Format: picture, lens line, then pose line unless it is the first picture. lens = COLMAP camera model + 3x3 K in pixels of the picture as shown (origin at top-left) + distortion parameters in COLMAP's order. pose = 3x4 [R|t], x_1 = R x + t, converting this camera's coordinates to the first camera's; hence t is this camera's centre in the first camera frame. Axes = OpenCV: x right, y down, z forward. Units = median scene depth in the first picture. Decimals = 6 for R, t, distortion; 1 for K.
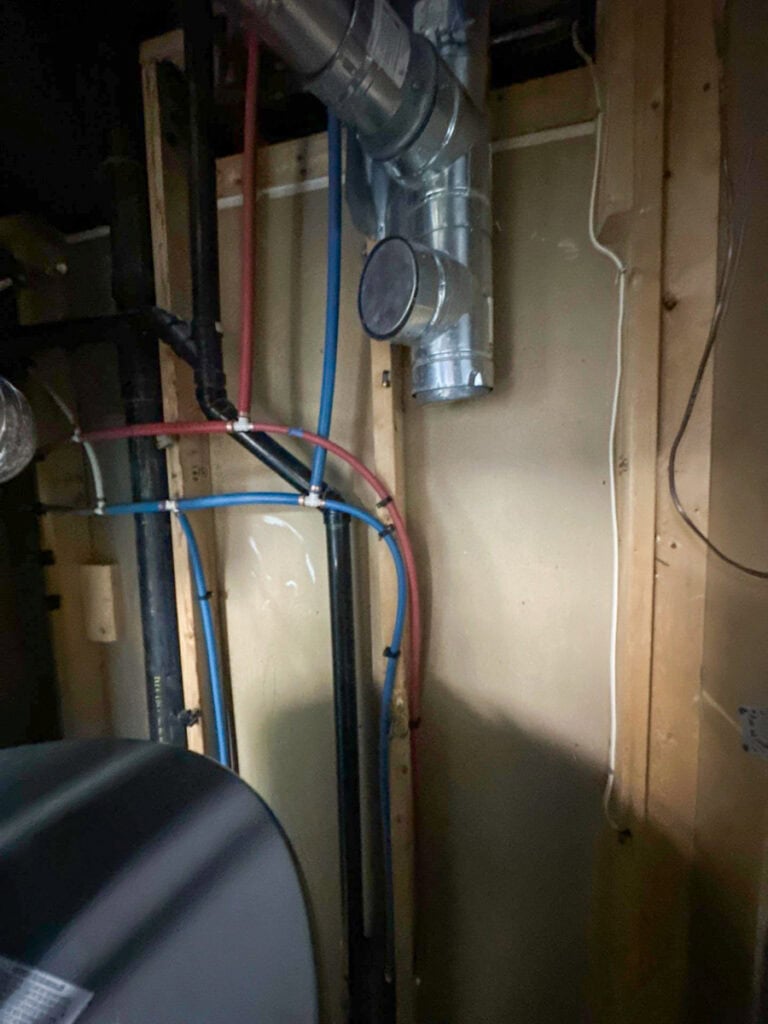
lens RADIAL K [[422.1, 0, 384.0], [0, 422.1, 512.0], [0, 0, 1]] dist [-0.003377, -0.000285]
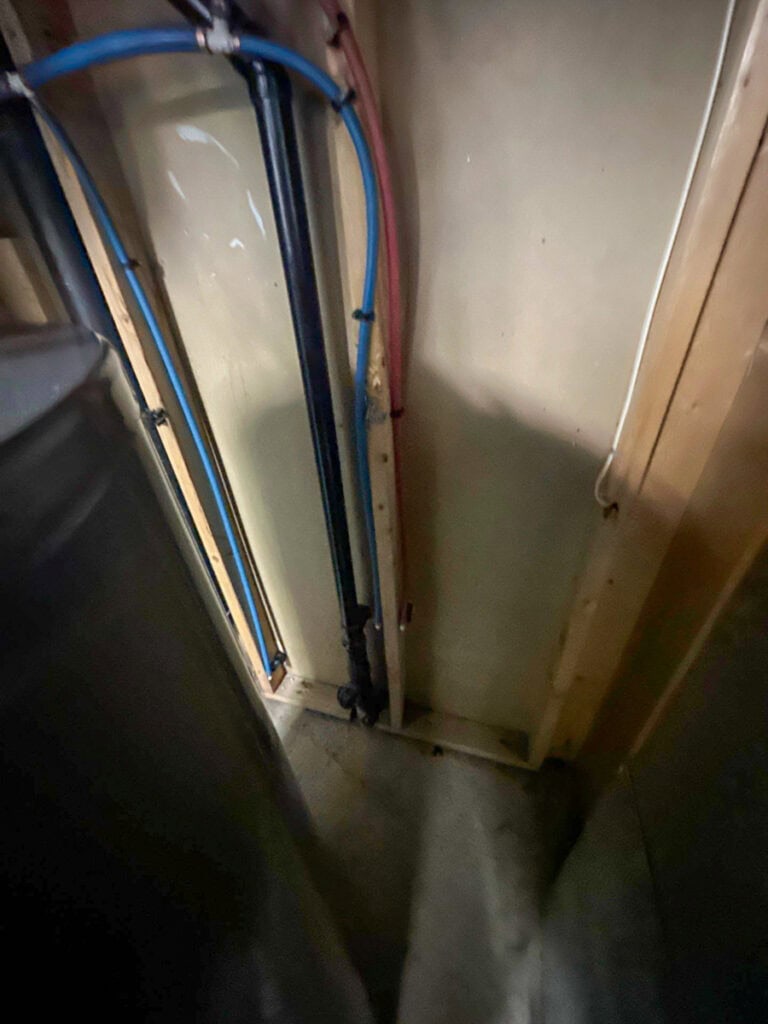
lens RADIAL K [[422.1, 0, 384.0], [0, 422.1, 512.0], [0, 0, 1]] dist [-0.003377, -0.000285]
pose [[0.999321, -0.004831, -0.036540, 0.080665], [0.022359, 0.867572, 0.496808, 0.252777], [0.029301, -0.497288, 0.867091, 0.132578]]
